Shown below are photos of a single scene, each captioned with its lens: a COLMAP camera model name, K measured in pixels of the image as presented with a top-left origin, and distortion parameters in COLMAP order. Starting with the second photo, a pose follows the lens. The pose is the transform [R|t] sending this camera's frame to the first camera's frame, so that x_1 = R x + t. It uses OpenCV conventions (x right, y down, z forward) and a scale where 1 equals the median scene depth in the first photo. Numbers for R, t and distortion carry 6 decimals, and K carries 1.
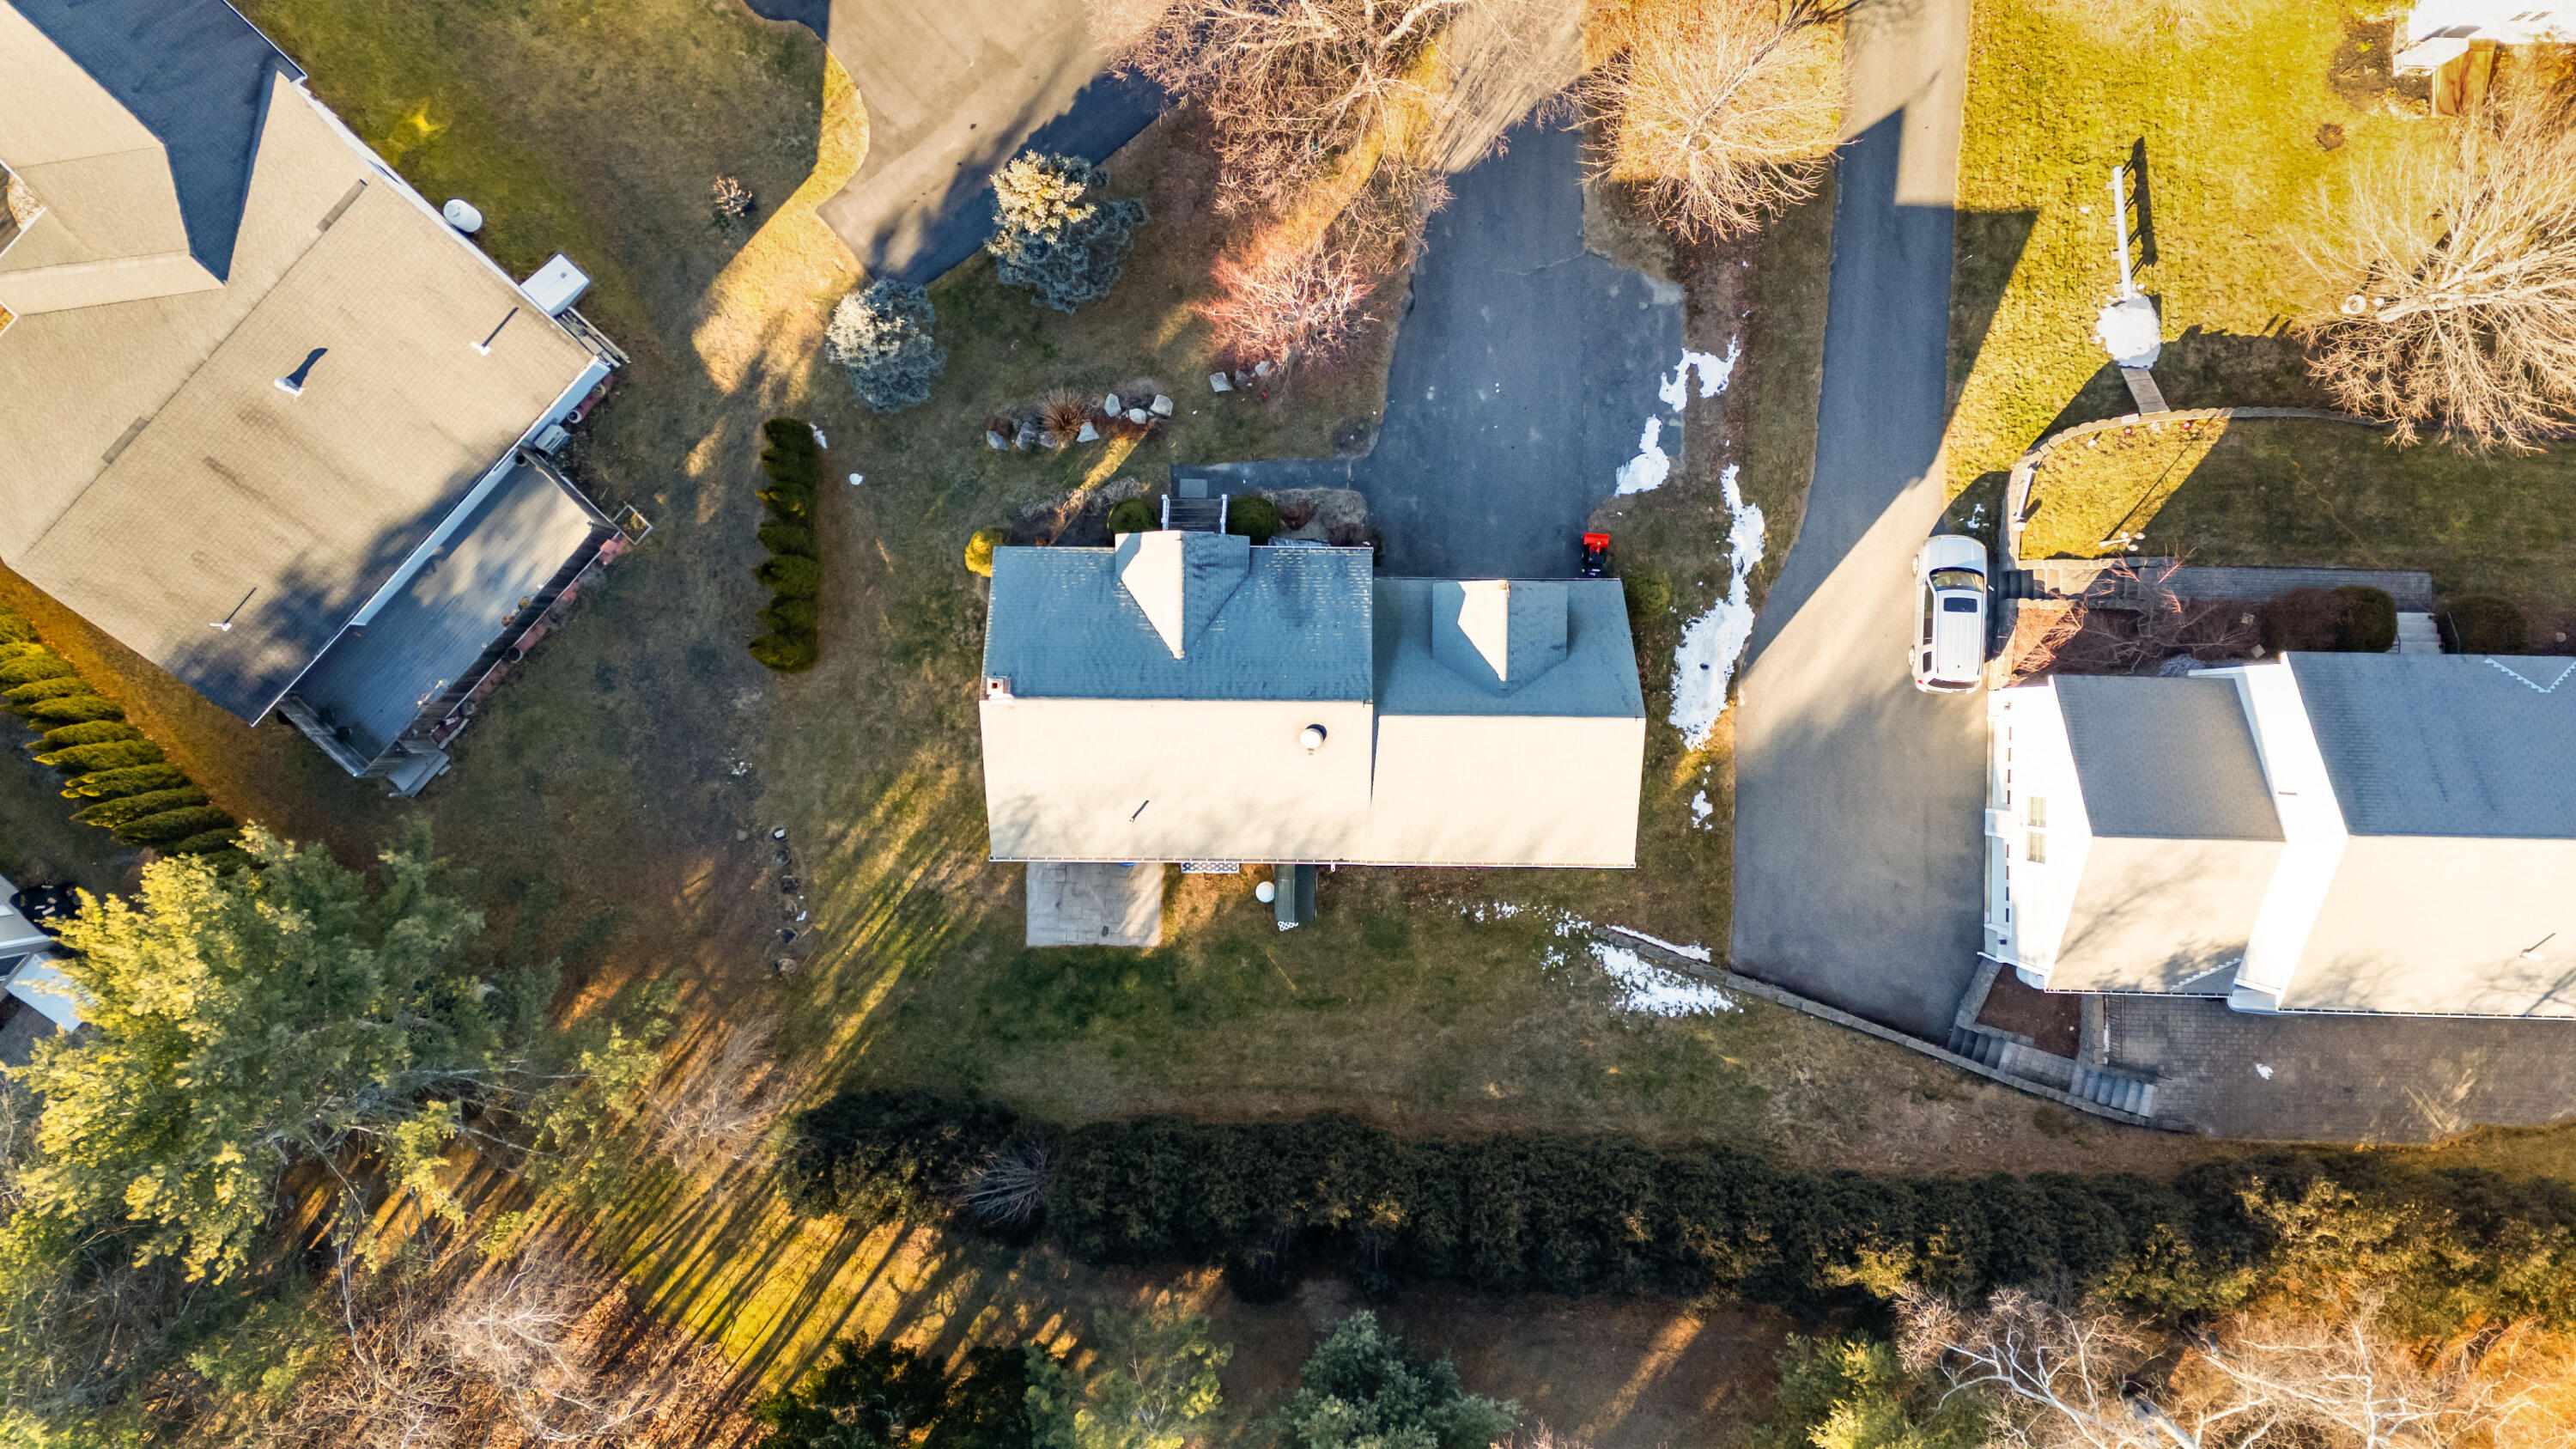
lens RADIAL K [[1880.8, 0, 1297.6], [0, 1880.8, 708.2], [0, 0, 1]] dist [0.109519, -0.111593]
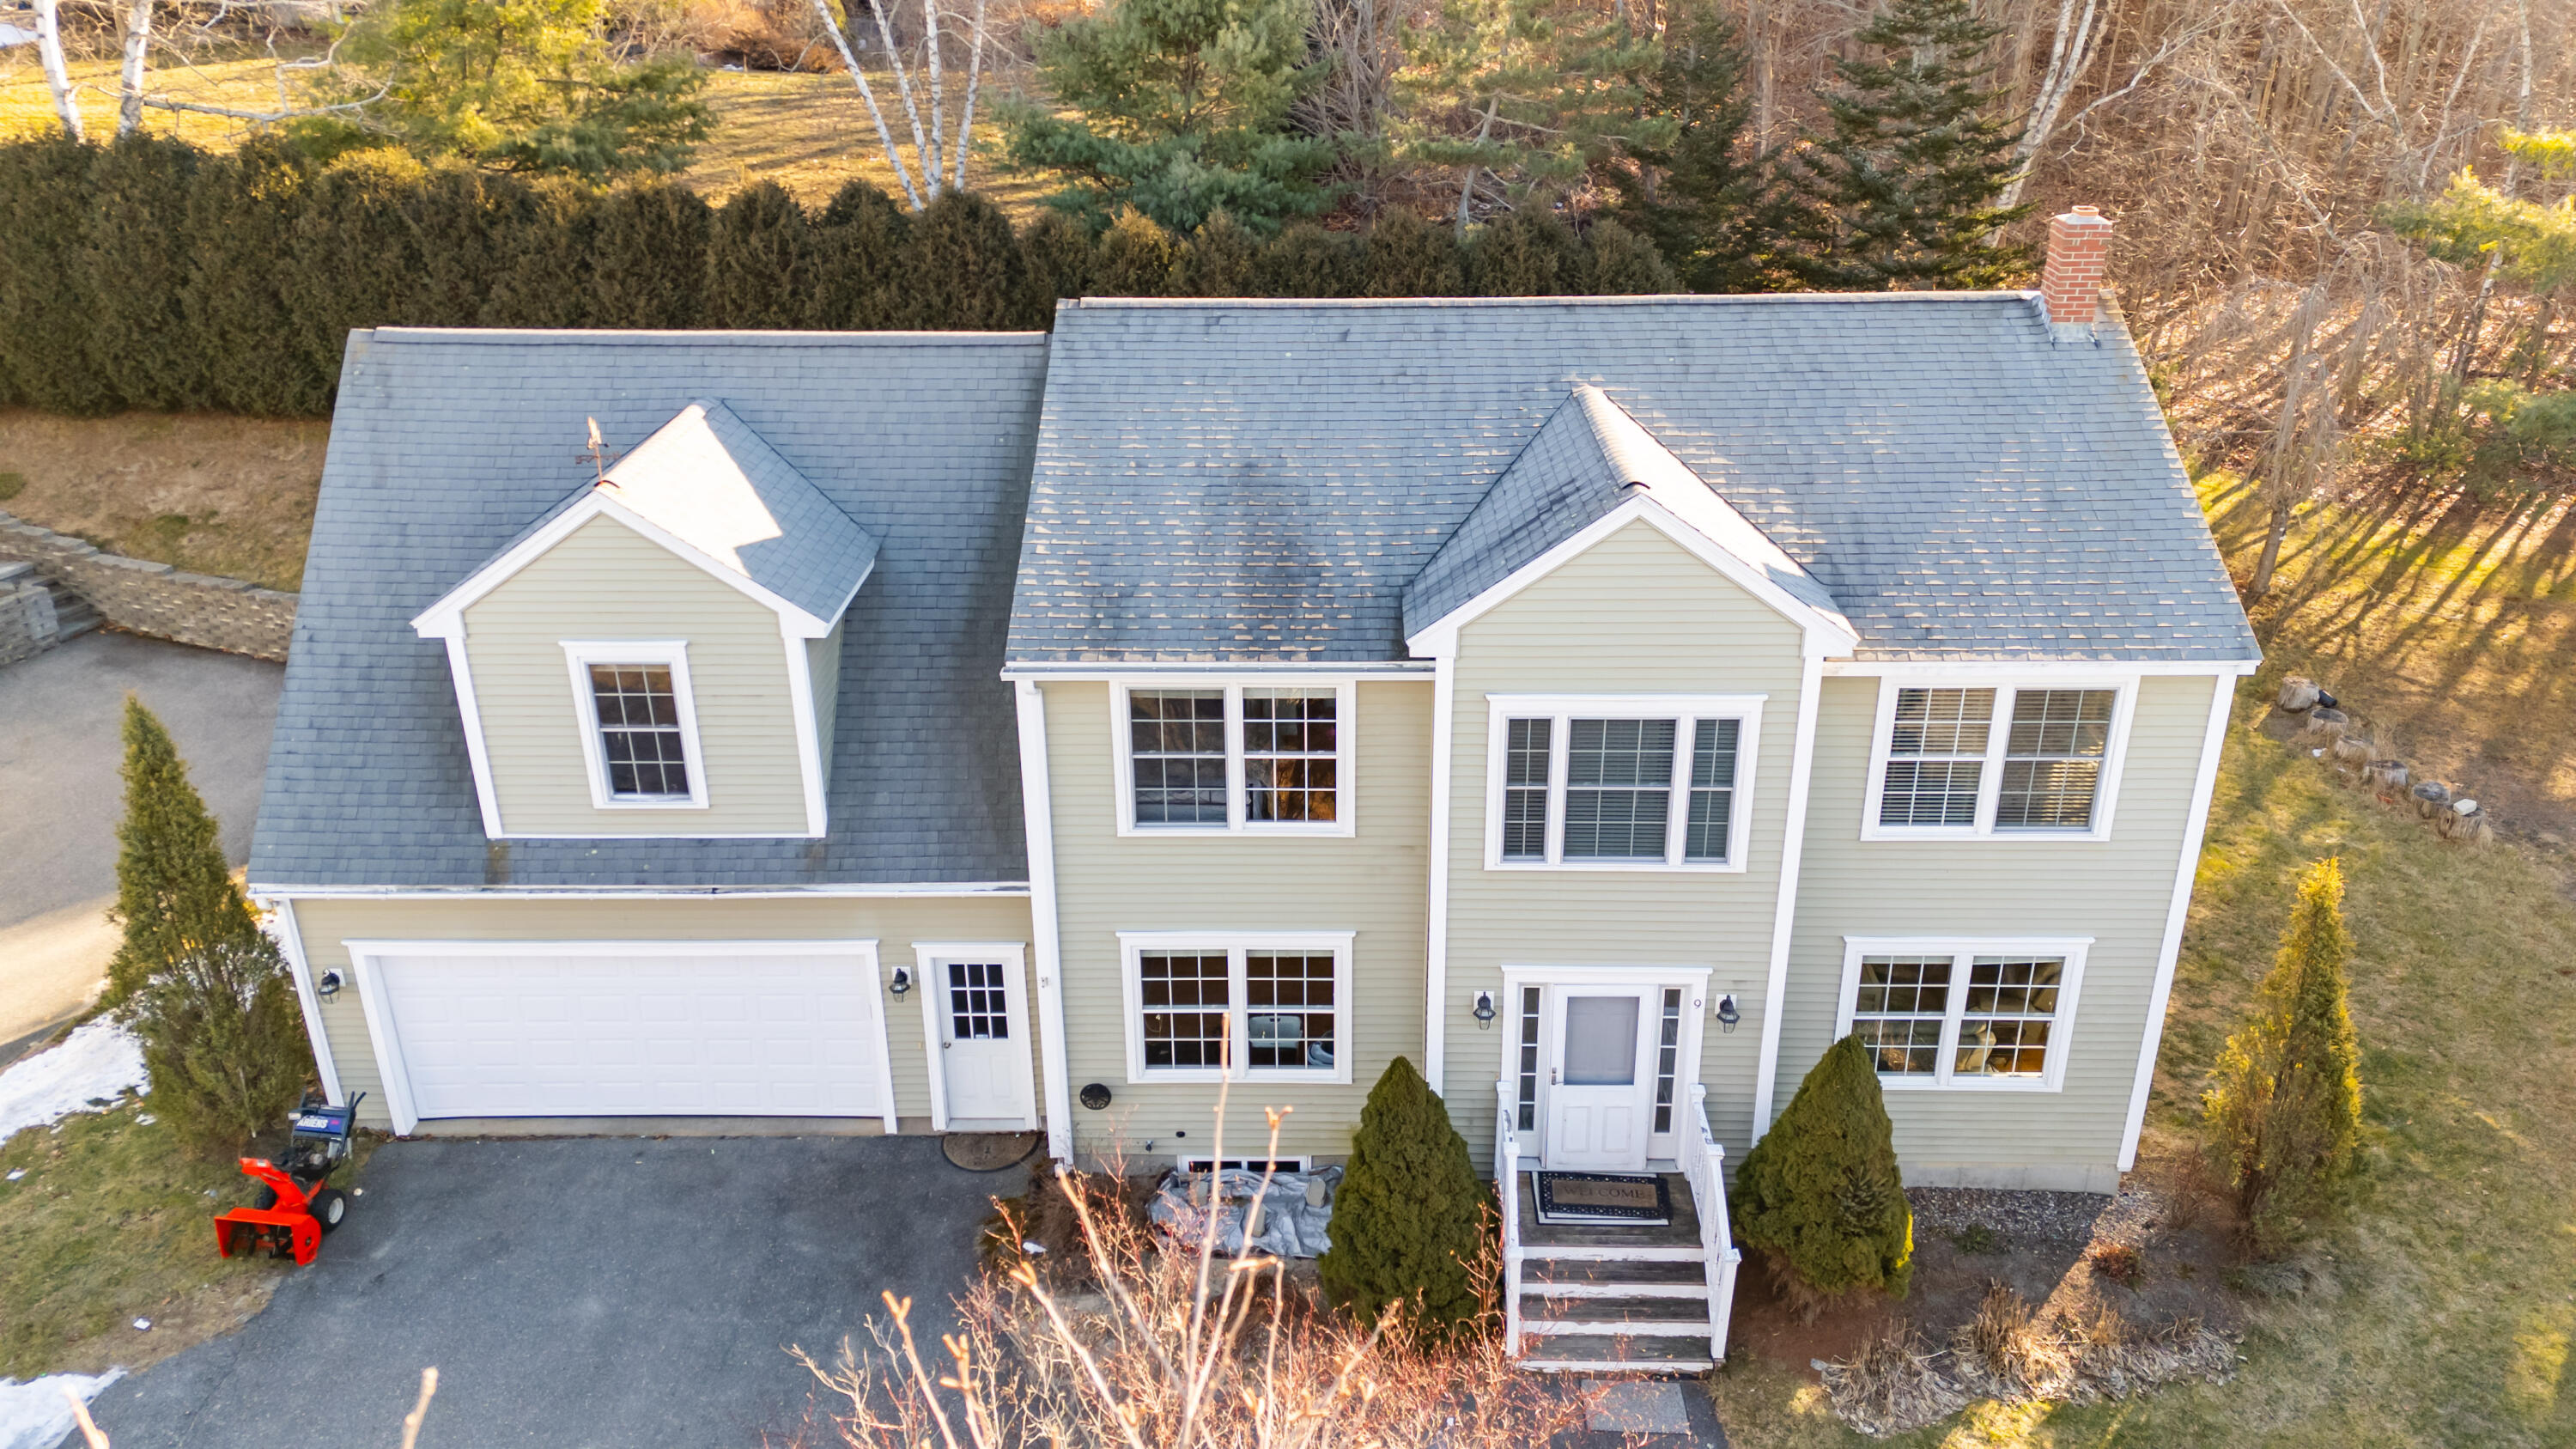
lens RADIAL K [[1880.8, 0, 1297.6], [0, 1880.8, 708.2], [0, 0, 1]] dist [0.109519, -0.111593]
pose [[-0.999764, 0.013211, 0.017273, -0.012234], [0.010166, -0.418218, 0.908290, -0.328679], [0.019224, 0.908250, 0.417985, 0.794832]]
